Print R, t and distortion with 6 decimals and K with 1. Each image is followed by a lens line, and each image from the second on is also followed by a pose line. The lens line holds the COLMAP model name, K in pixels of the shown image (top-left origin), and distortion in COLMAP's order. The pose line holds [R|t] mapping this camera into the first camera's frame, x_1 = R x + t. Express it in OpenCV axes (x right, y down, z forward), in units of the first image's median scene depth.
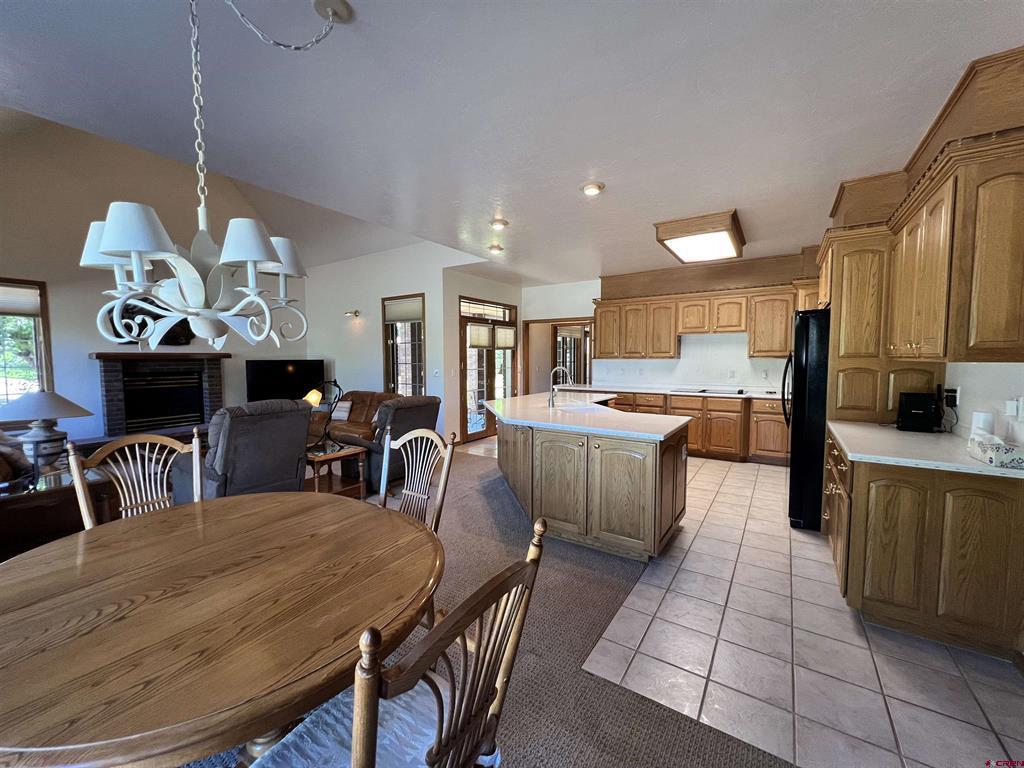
lens RADIAL K [[409.3, 0, 511.5], [0, 409.3, 379.3], [0, 0, 1]] dist [-0.002950, -0.000149]
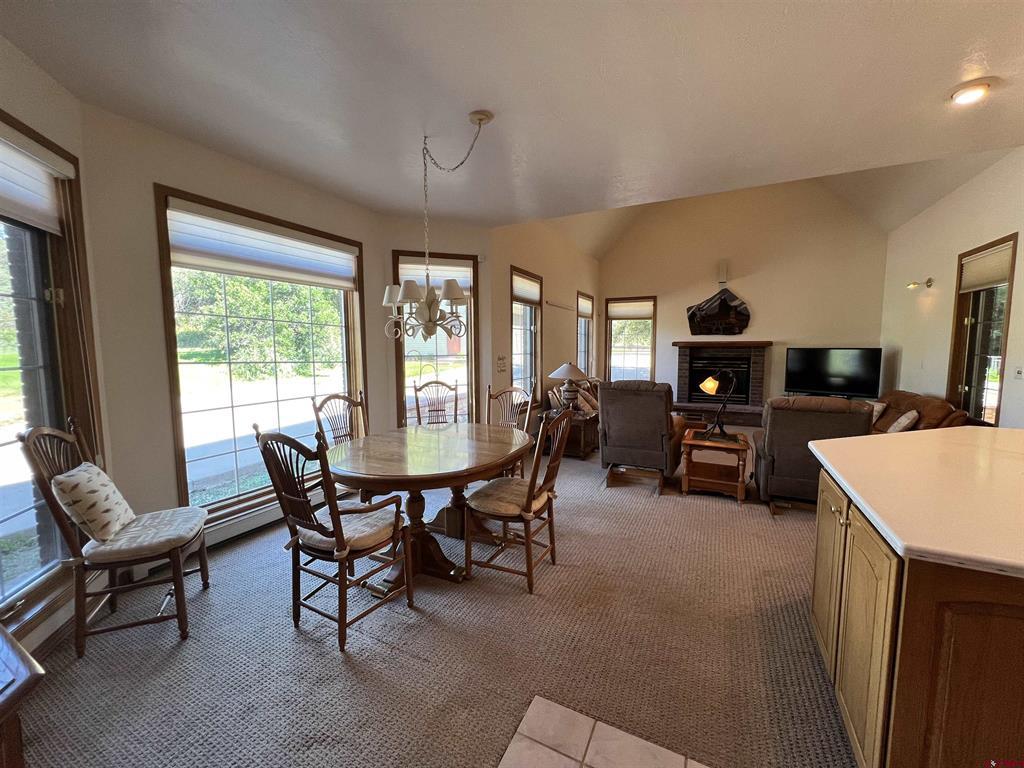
lens RADIAL K [[409.3, 0, 510.9], [0, 409.3, 383.5], [0, 0, 1]] dist [-0.002950, -0.000149]
pose [[0.117007, 0.092093, -0.988852, 0.295505], [-0.053069, 0.994848, 0.086372, -0.012713], [0.991712, 0.042372, 0.121291, 0.244451]]
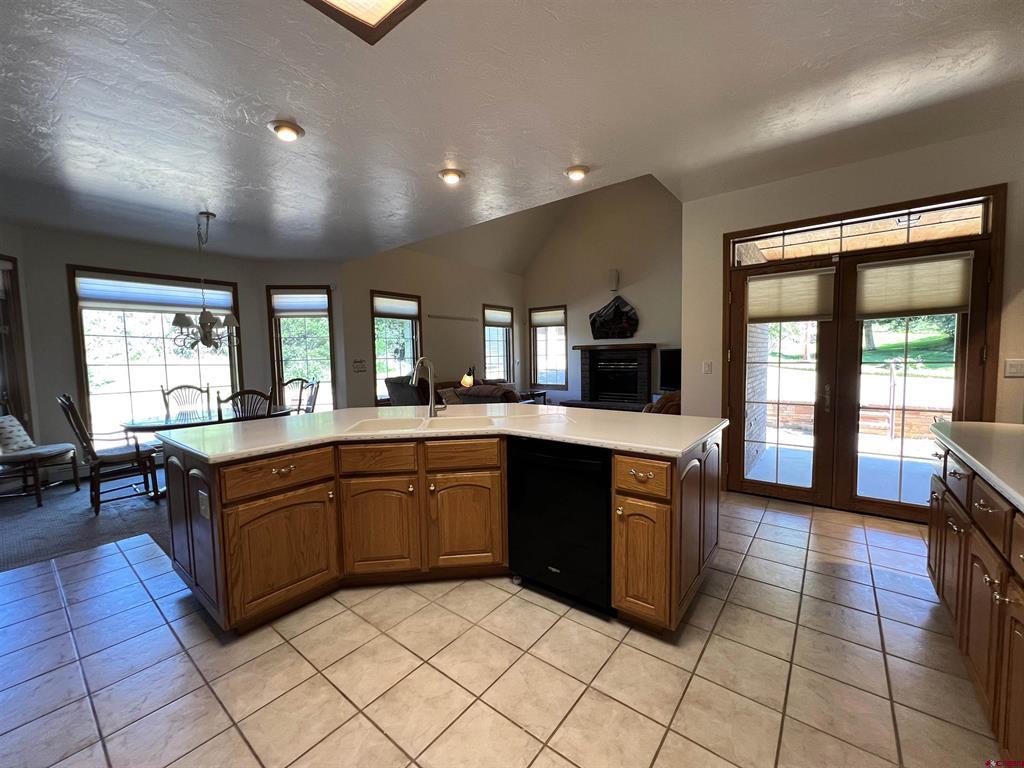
lens RADIAL K [[409.3, 0, 512.3], [0, 409.3, 385.4], [0, 0, 1]] dist [-0.002950, -0.000149]
pose [[-0.077089, 0.078955, -0.993893, 0.509147], [-0.035573, 0.996007, 0.081882, -0.030475], [0.996389, 0.041668, -0.073973, 0.787542]]
